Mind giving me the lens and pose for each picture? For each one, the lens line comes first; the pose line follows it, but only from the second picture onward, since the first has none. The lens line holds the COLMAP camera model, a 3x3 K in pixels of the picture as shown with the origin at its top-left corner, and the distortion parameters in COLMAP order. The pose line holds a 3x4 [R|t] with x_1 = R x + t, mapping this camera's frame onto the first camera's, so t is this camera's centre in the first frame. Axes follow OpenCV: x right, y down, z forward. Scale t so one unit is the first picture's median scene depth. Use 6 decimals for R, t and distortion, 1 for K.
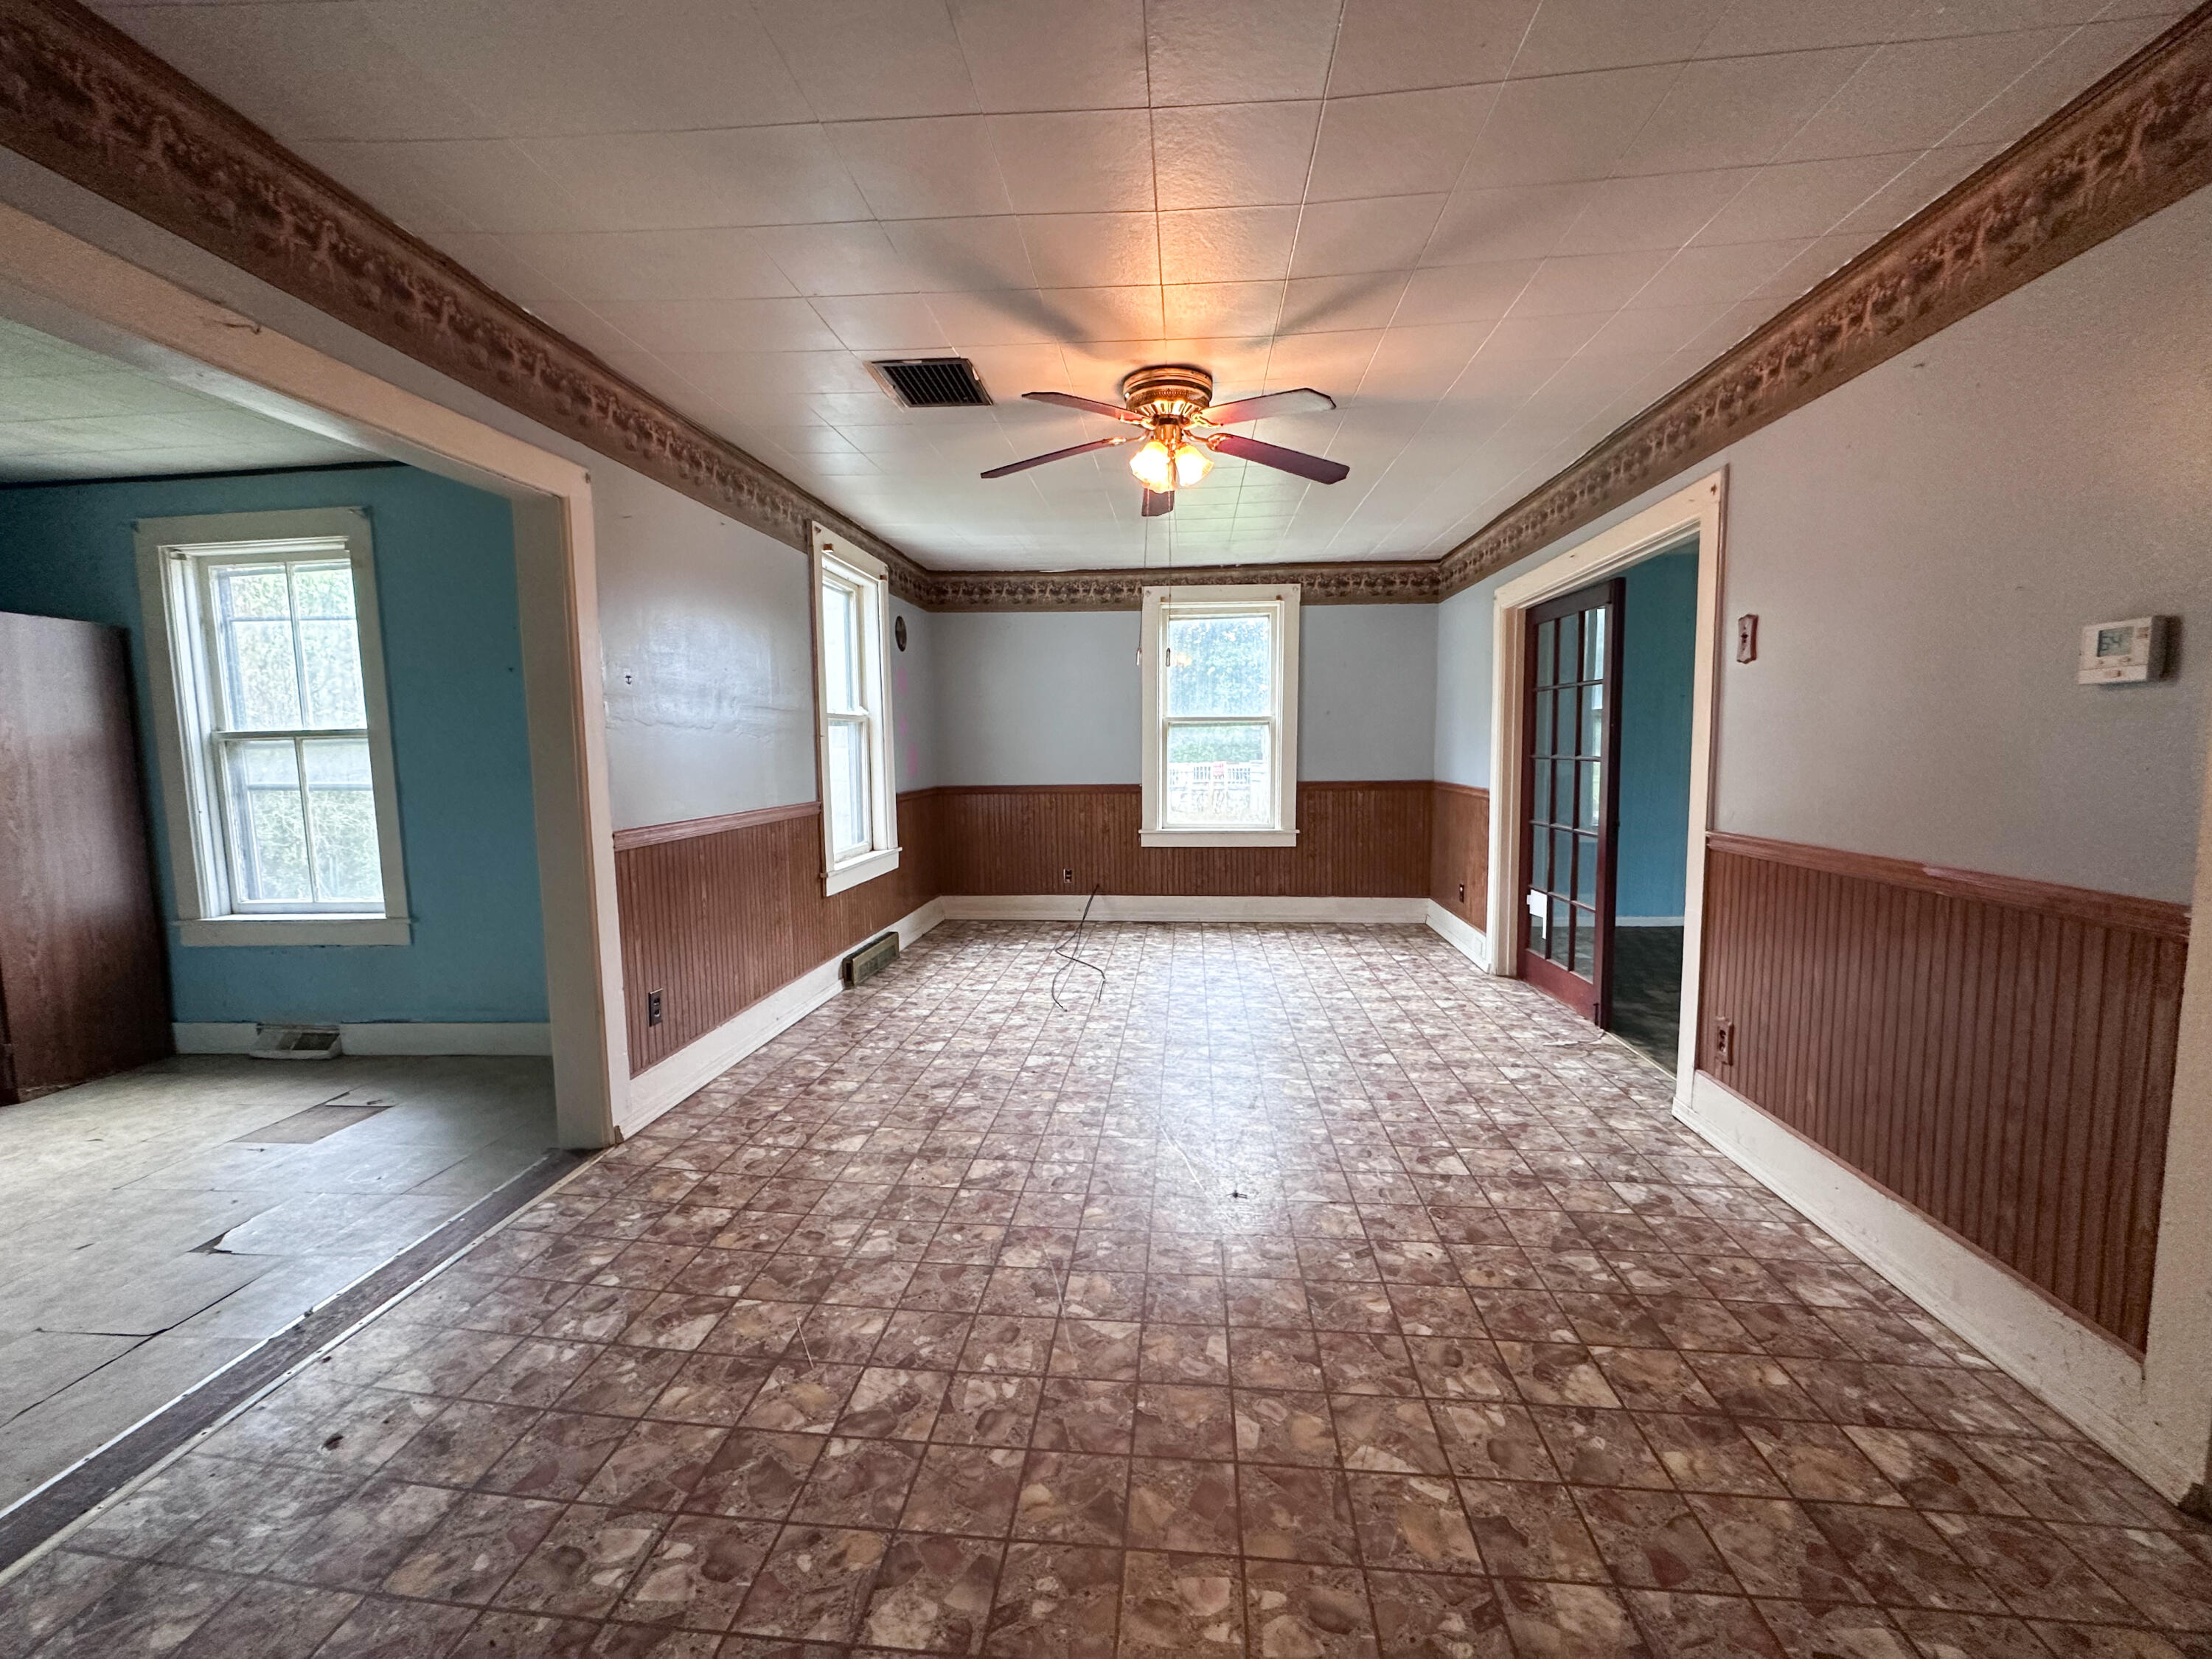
lens RADIAL K [[882.1, 0, 1108.2], [0, 882.1, 825.6], [0, 0, 1]] dist [-0.001560, -0.000142]
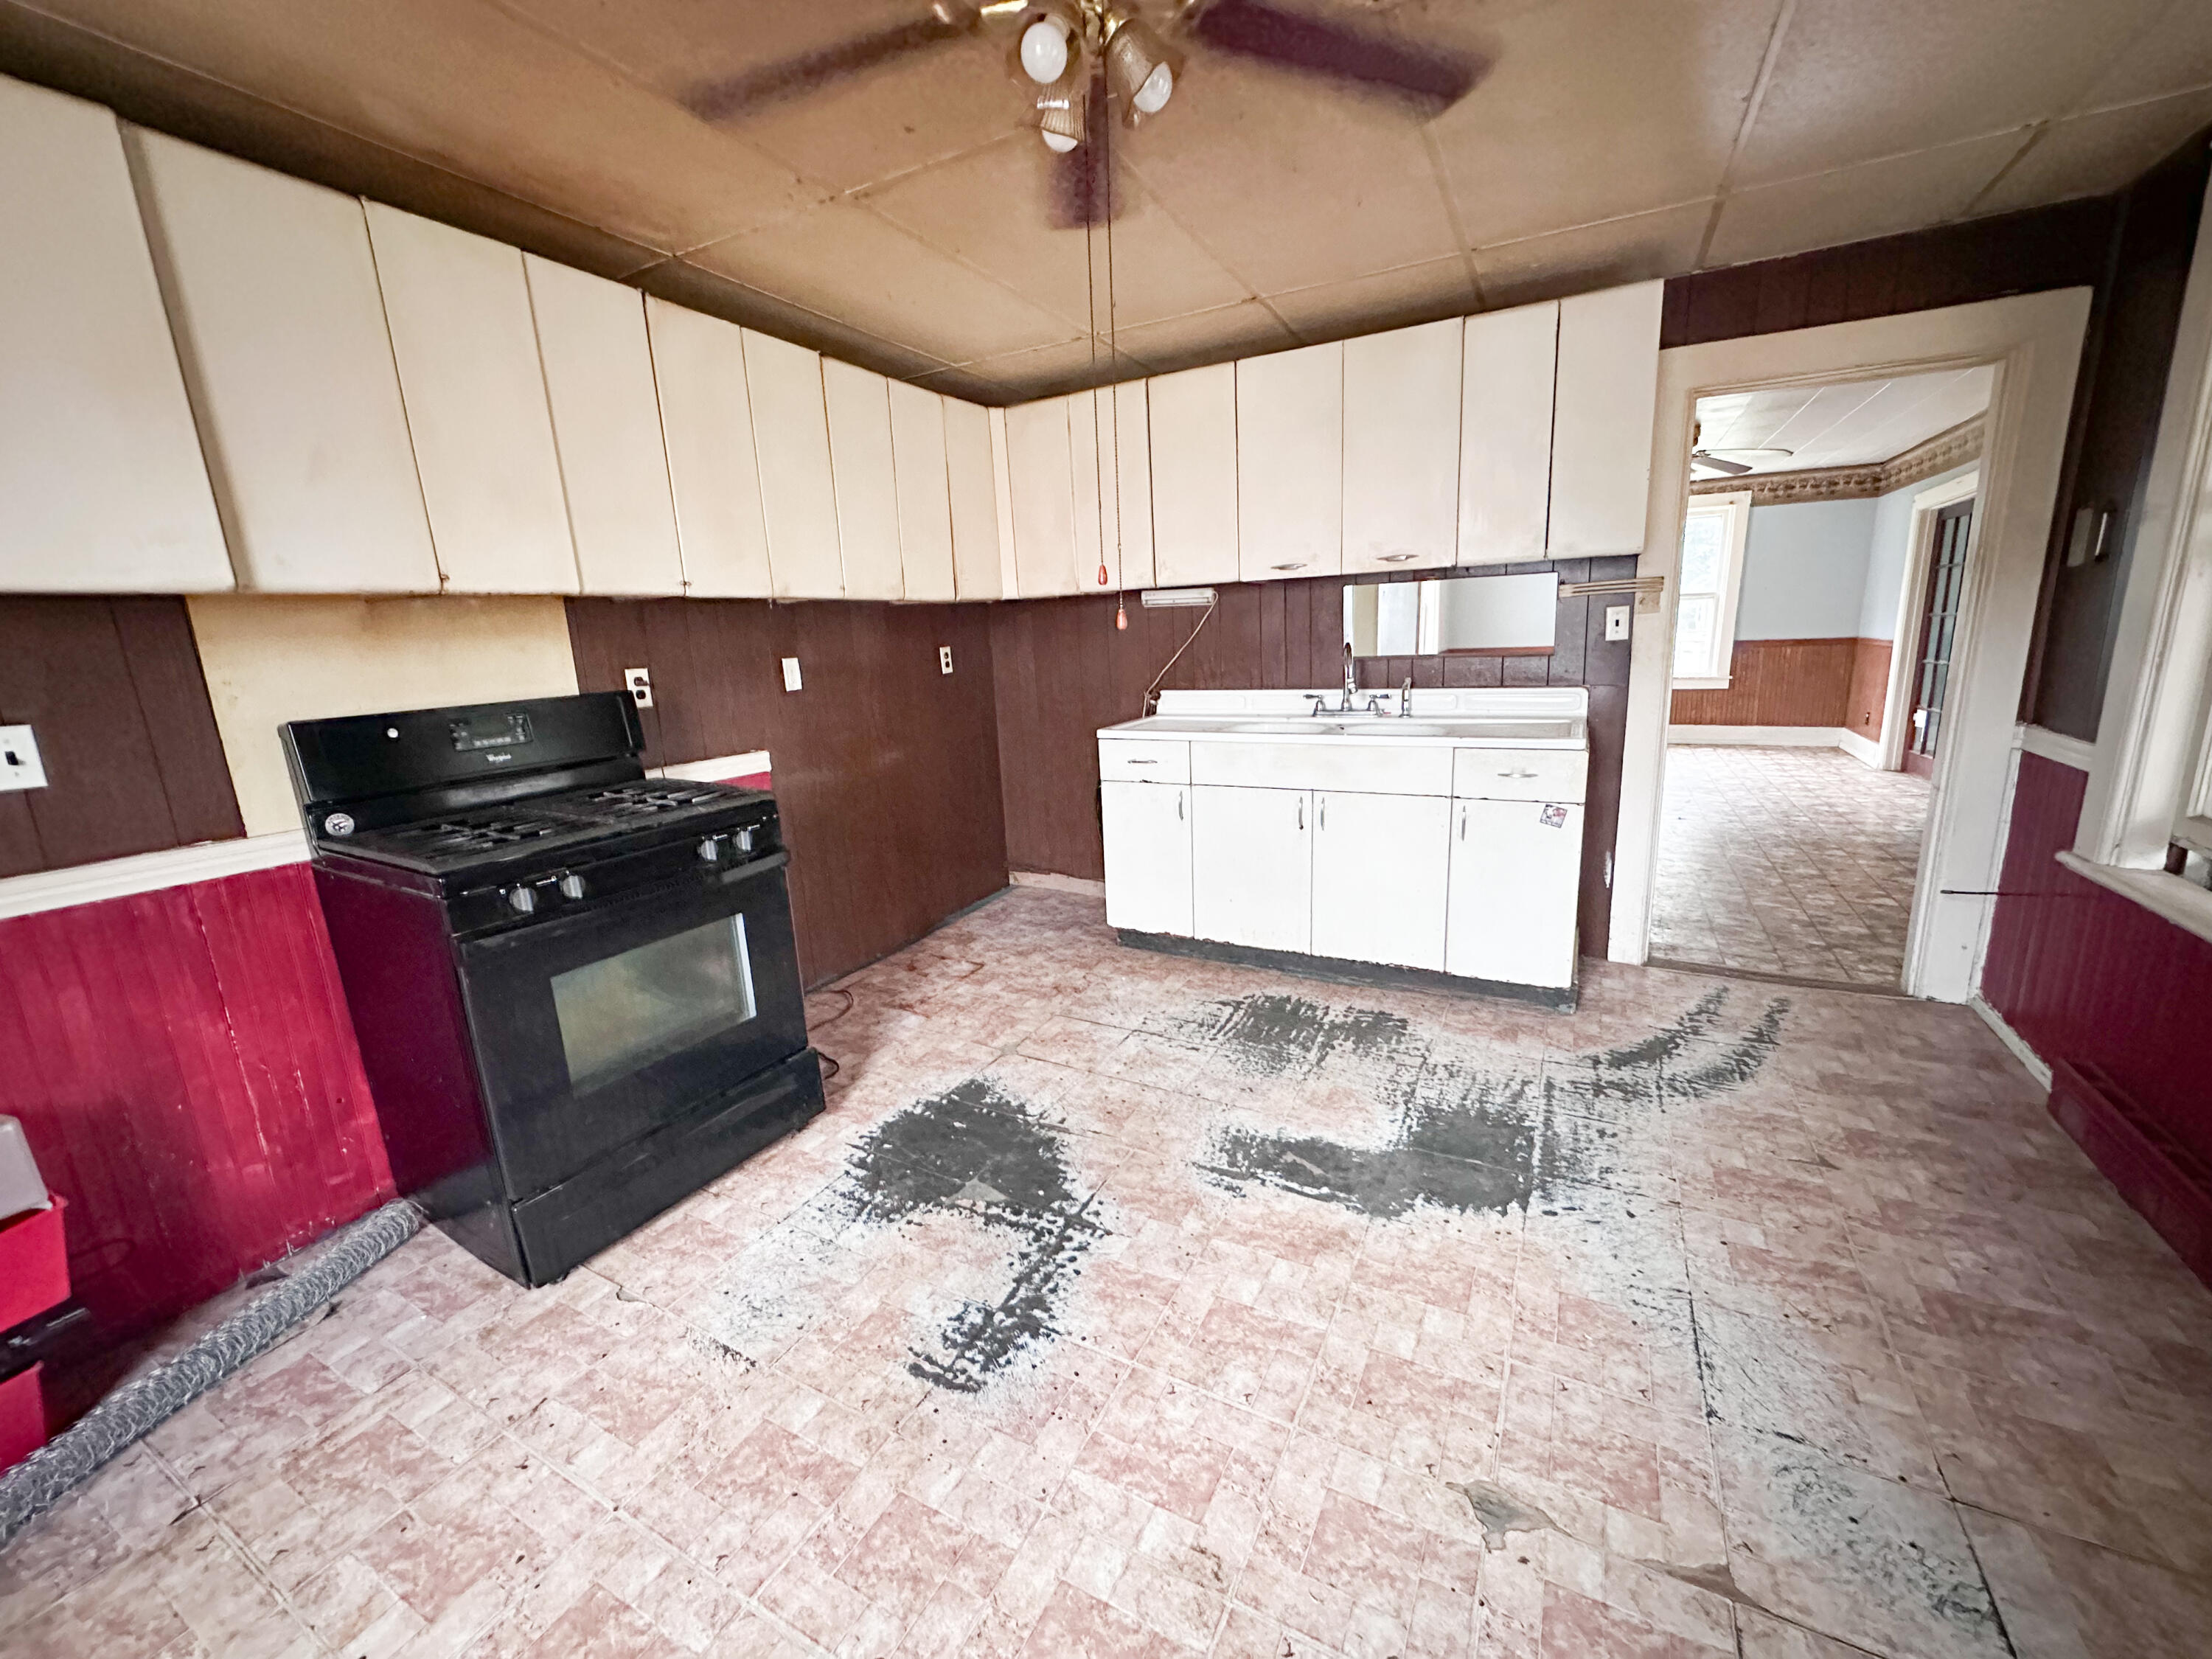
lens RADIAL K [[882.1, 0, 1104.0], [0, 882.1, 824.9], [0, 0, 1]] dist [-0.001560, -0.000142]
pose [[0.917355, 0.059265, -0.393635, -0.136326], [-0.006707, 0.991016, 0.133577, 0.061801], [0.398014, -0.119897, 0.909510, -0.713401]]
